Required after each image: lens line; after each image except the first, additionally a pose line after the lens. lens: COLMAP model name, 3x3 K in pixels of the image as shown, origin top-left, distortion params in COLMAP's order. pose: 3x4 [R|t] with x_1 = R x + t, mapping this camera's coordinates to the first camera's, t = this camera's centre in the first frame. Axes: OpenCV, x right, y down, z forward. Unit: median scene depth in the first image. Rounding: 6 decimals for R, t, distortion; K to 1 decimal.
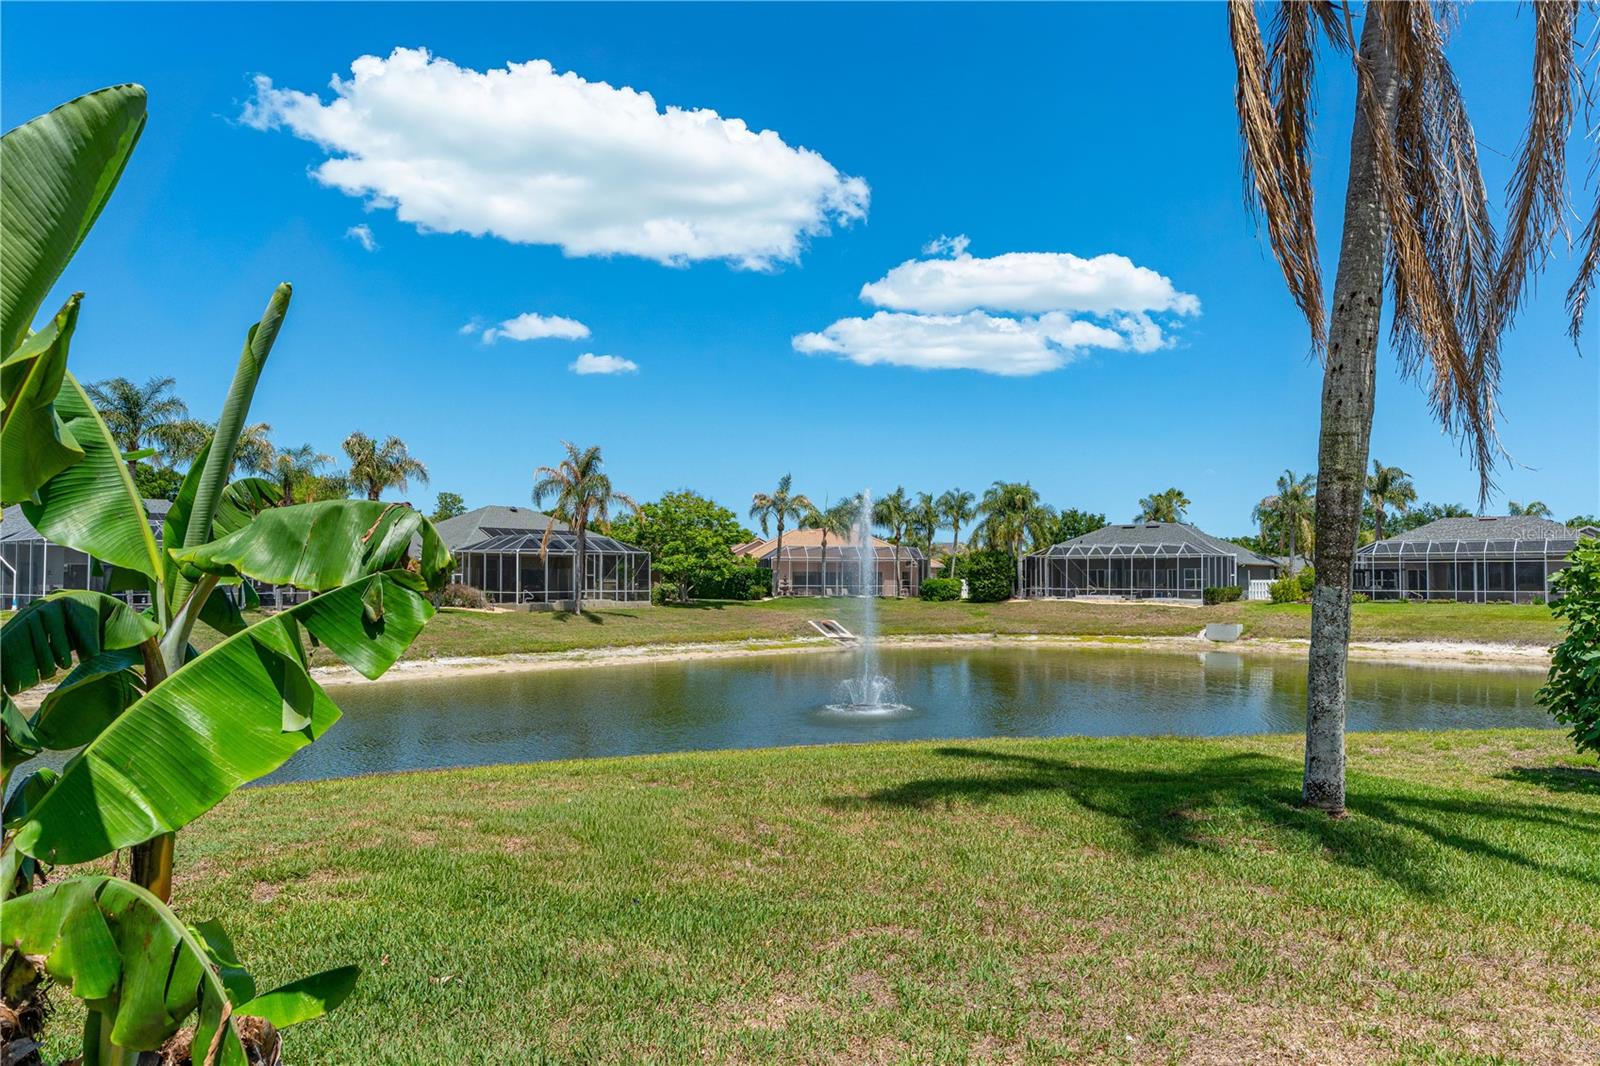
lens RADIAL K [[1131.7, 0, 799.8], [0, 1131.7, 532.3], [0, 0, 1]] dist [-0.006870, -0.001102]
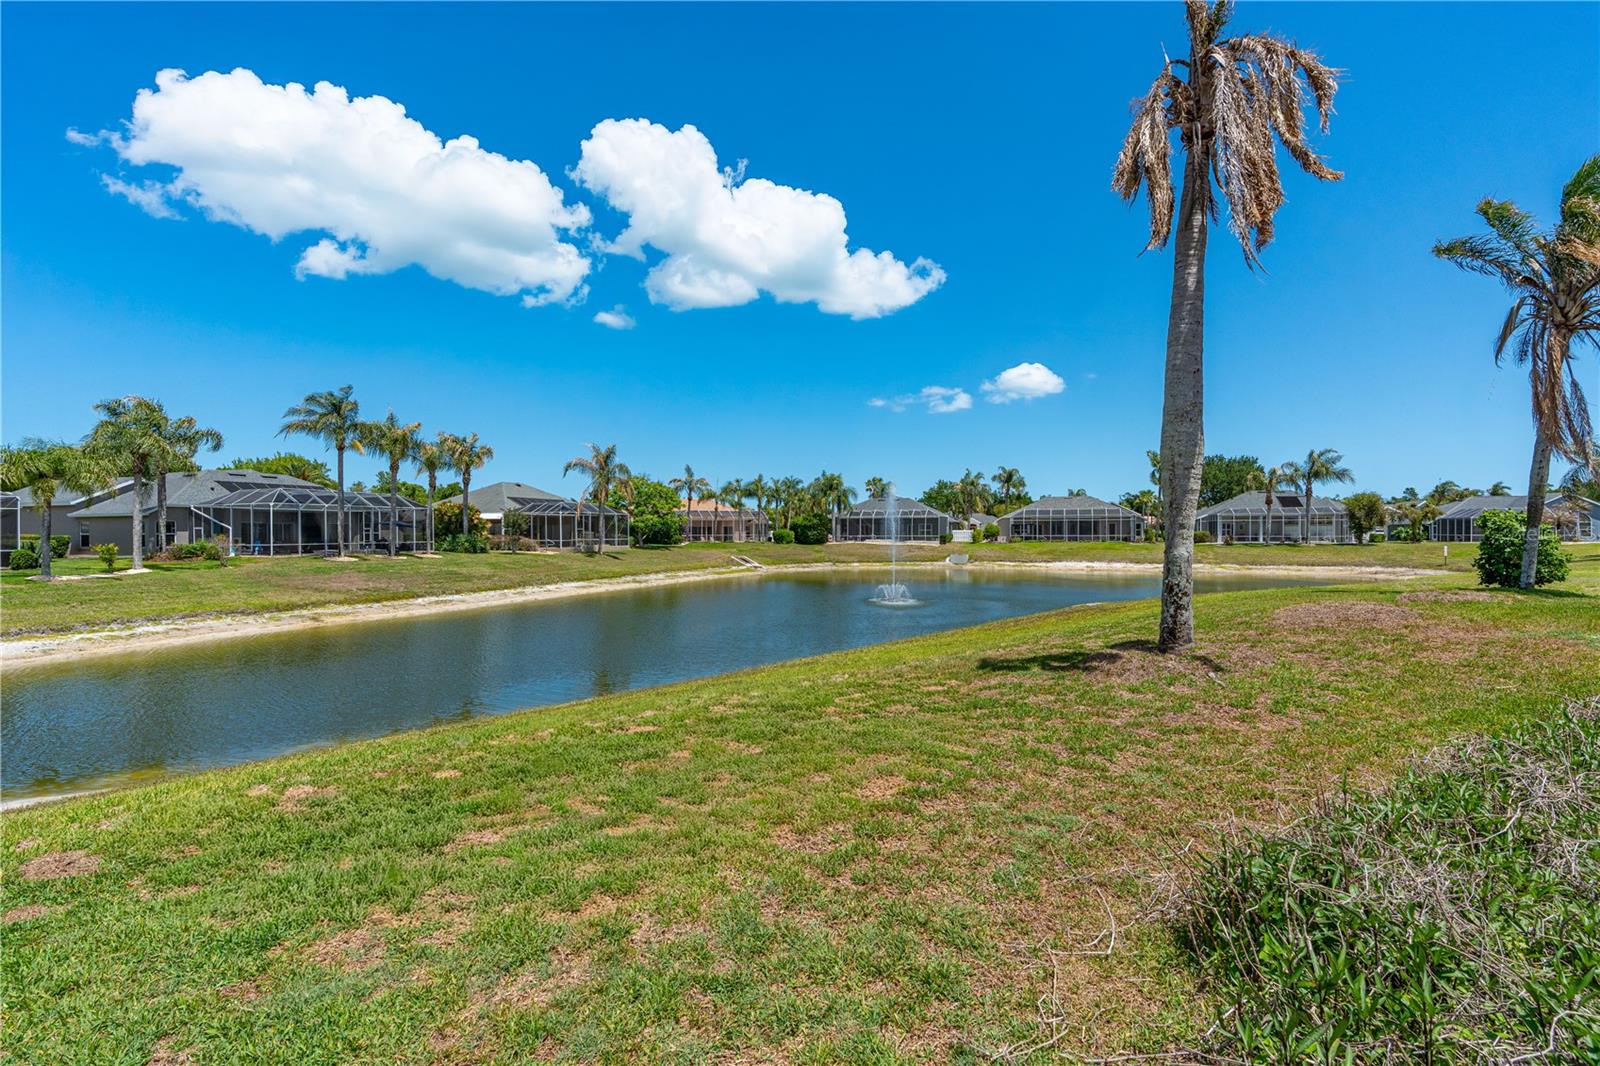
lens RADIAL K [[736.2, 0, 801.2], [0, 736.2, 536.2], [0, 0, 1]] dist [-0.005883, 0.003169]
pose [[0.944272, -0.007869, 0.329073, -0.240307], [-0.007787, 0.998900, 0.046232, -0.000946], [-0.329075, -0.046219, 0.943172, -0.029931]]
